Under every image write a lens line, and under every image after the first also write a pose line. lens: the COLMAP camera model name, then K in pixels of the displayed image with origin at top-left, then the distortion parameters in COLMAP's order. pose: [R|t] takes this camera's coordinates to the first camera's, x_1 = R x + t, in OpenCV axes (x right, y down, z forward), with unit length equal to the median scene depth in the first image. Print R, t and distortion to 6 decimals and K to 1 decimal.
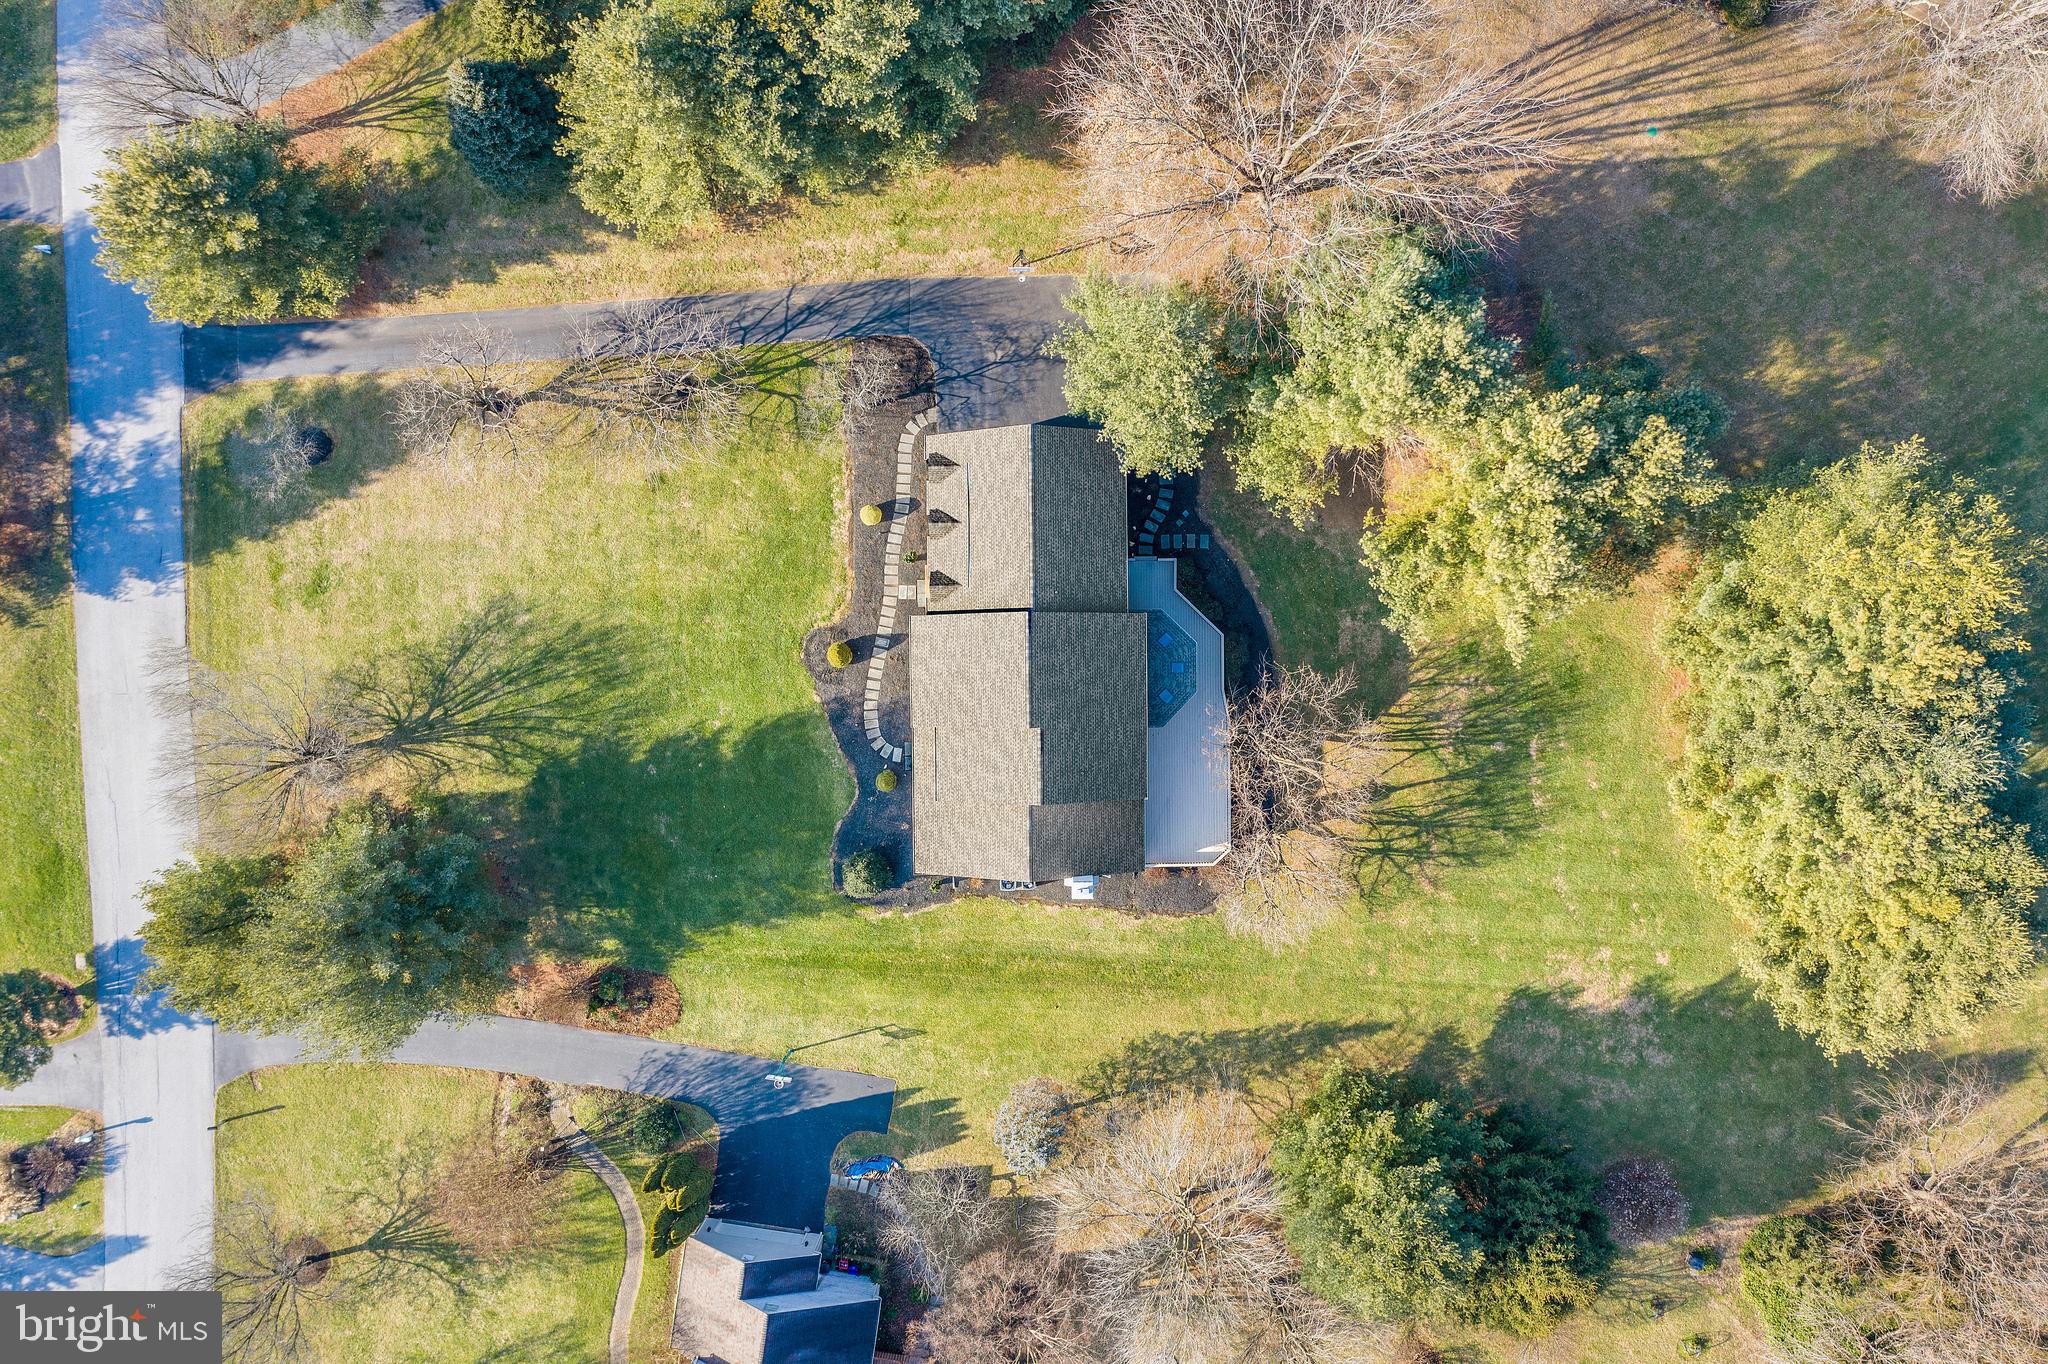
lens RADIAL K [[1636.6, 0, 1025.3], [0, 1636.6, 680.3], [0, 0, 1]] dist [0.006512, 0.009499]
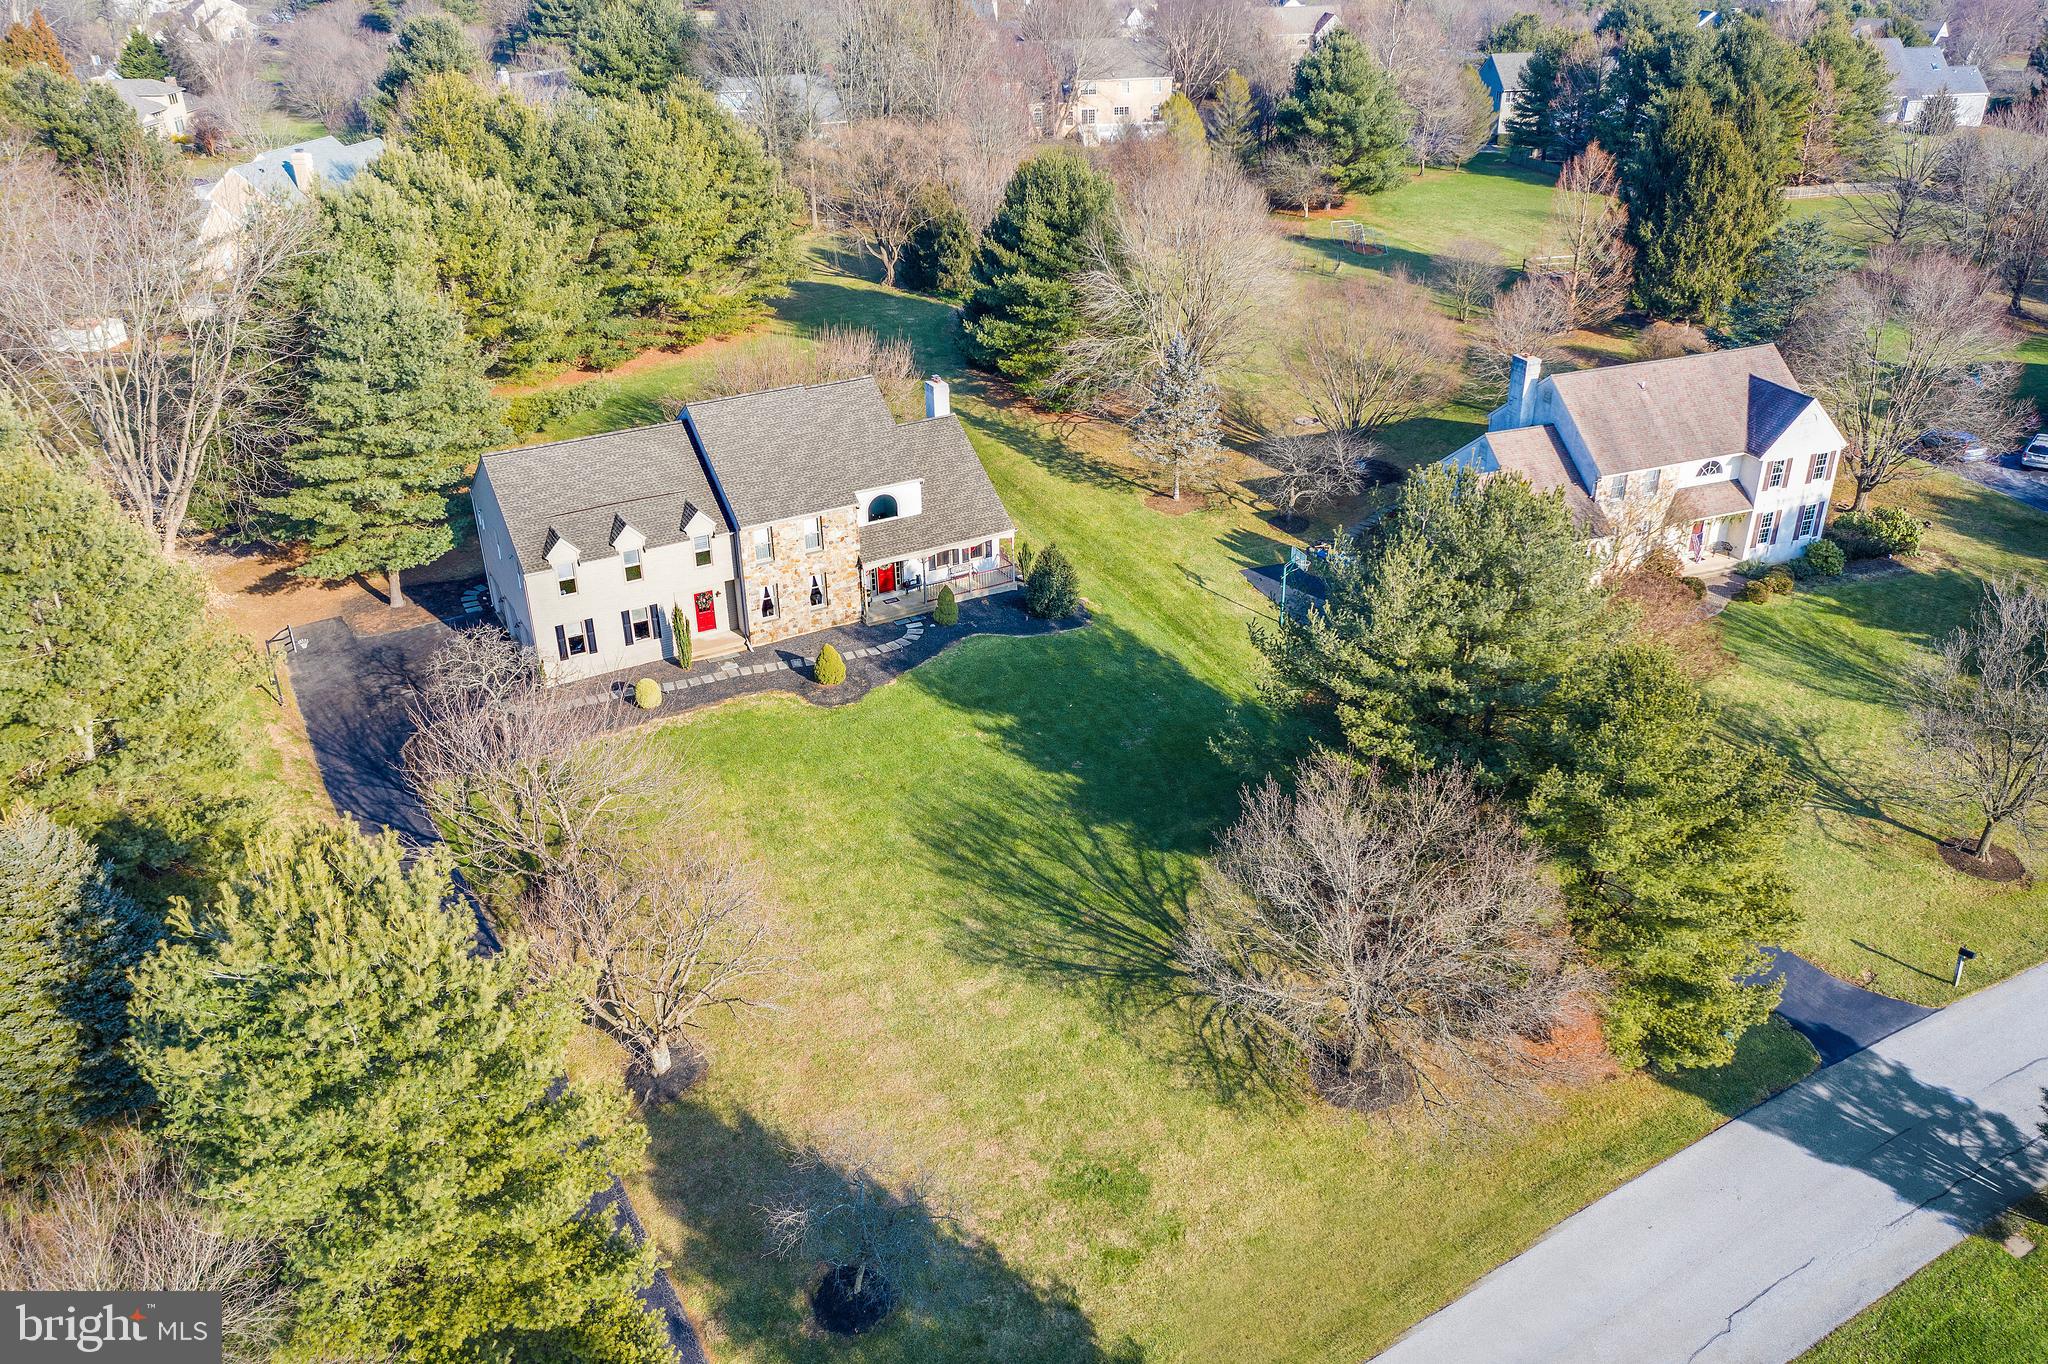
lens RADIAL K [[1636.6, 0, 1027.7], [0, 1636.6, 683.0], [0, 0, 1]] dist [0.006512, 0.009499]
pose [[-0.473897, -0.383261, 0.792800, -0.790604], [0.879861, -0.242459, 0.408727, -0.257073], [0.035573, 0.891249, 0.452117, 0.644545]]
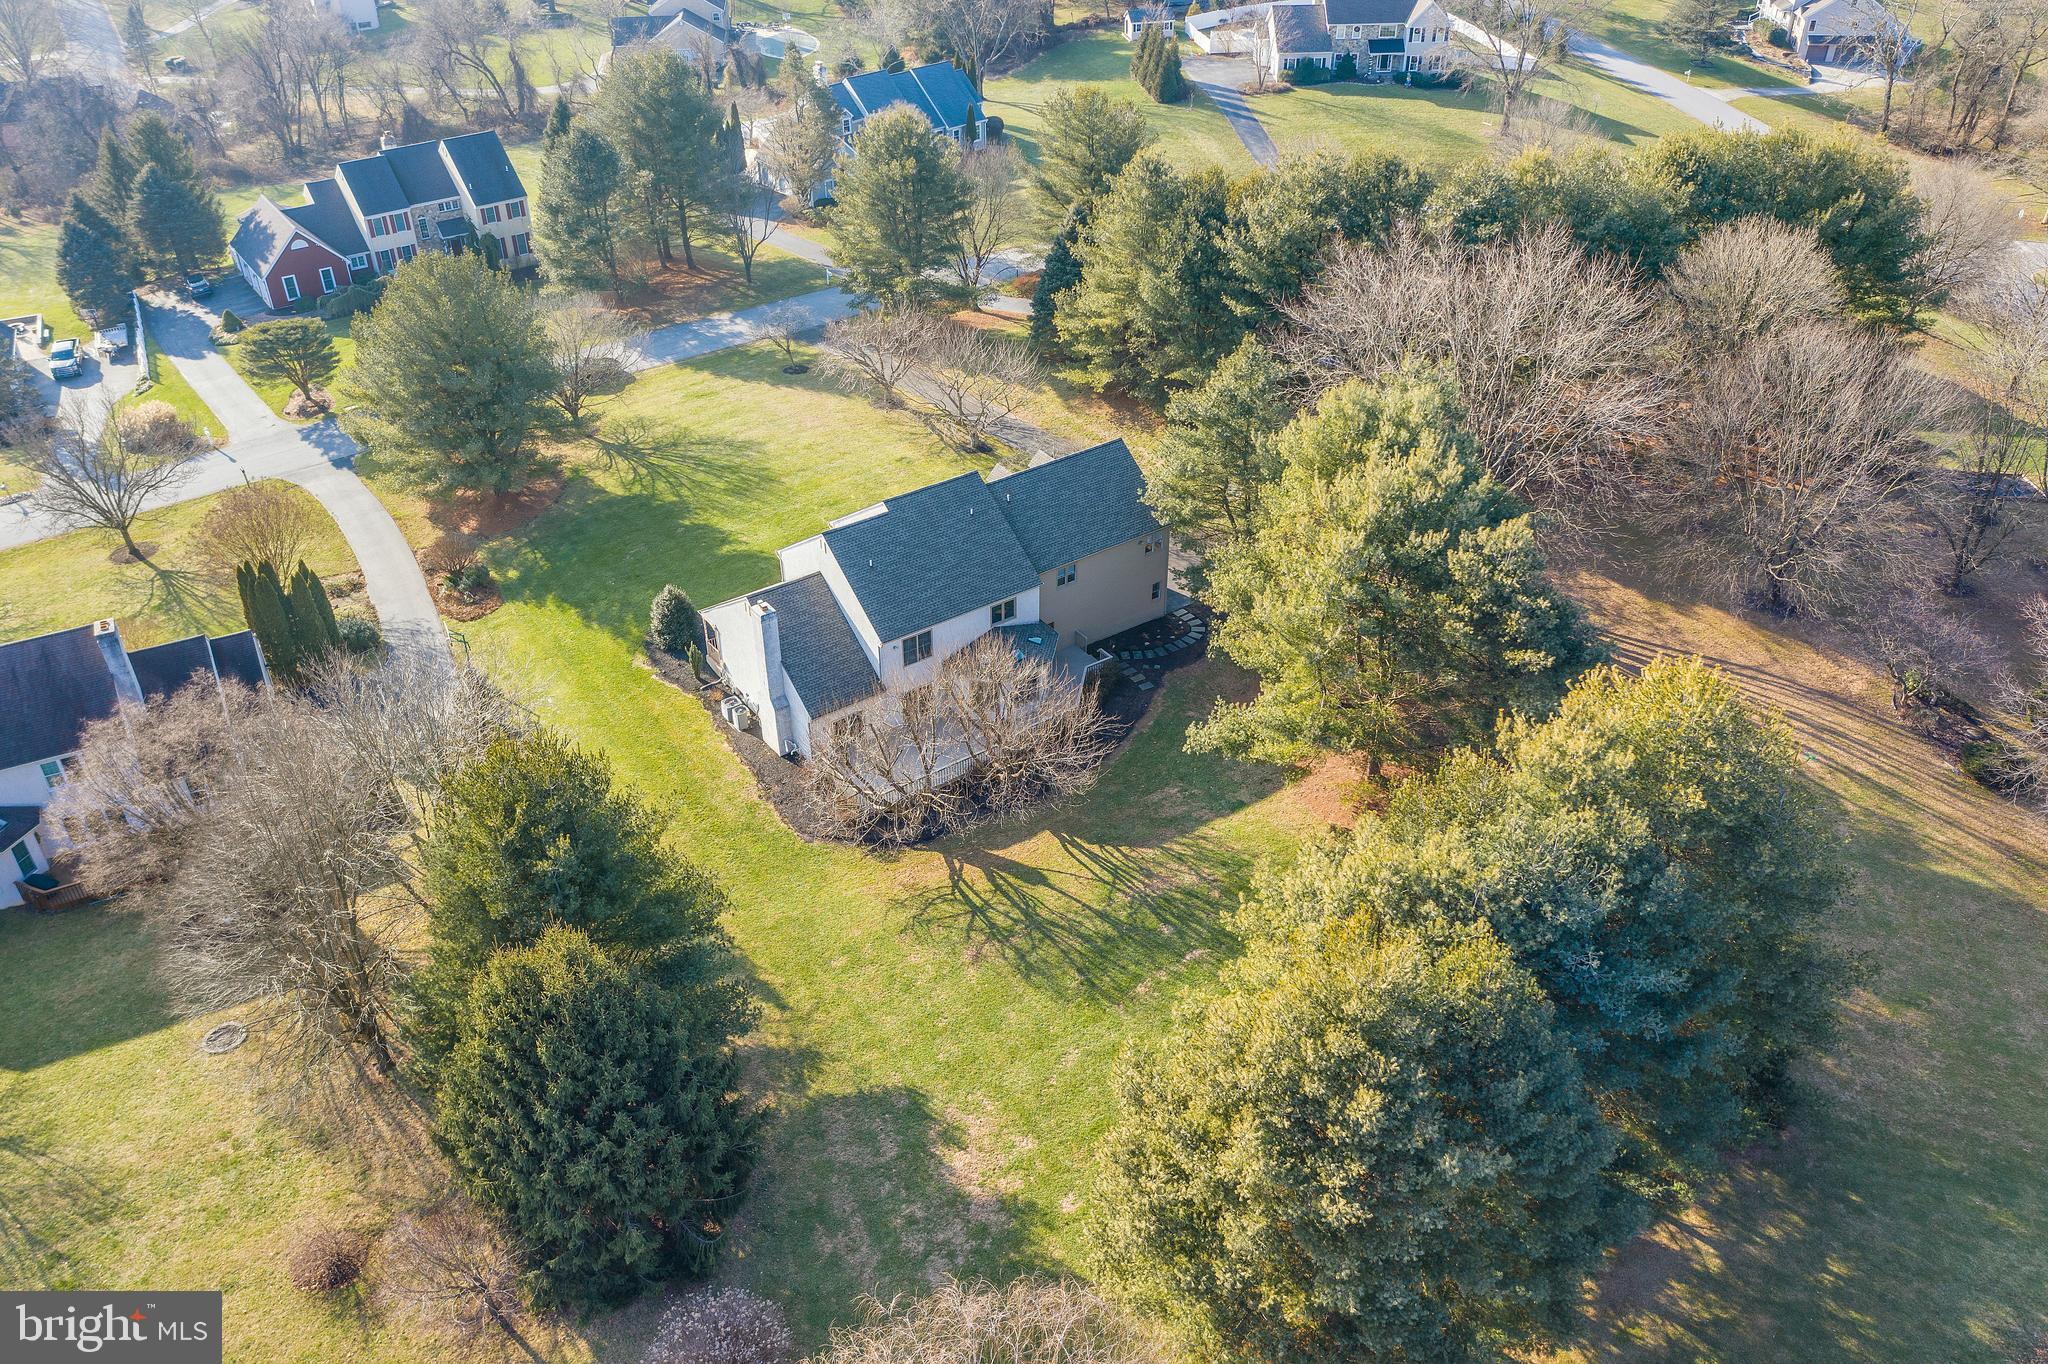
lens RADIAL K [[1636.6, 0, 1026.2], [0, 1636.6, 679.9], [0, 0, 1]] dist [0.006512, 0.009499]
pose [[0.565036, 0.489307, -0.664314, 0.699475], [-0.825014, 0.325999, -0.461603, 0.411252], [-0.009300, 0.808890, 0.587886, 0.432285]]
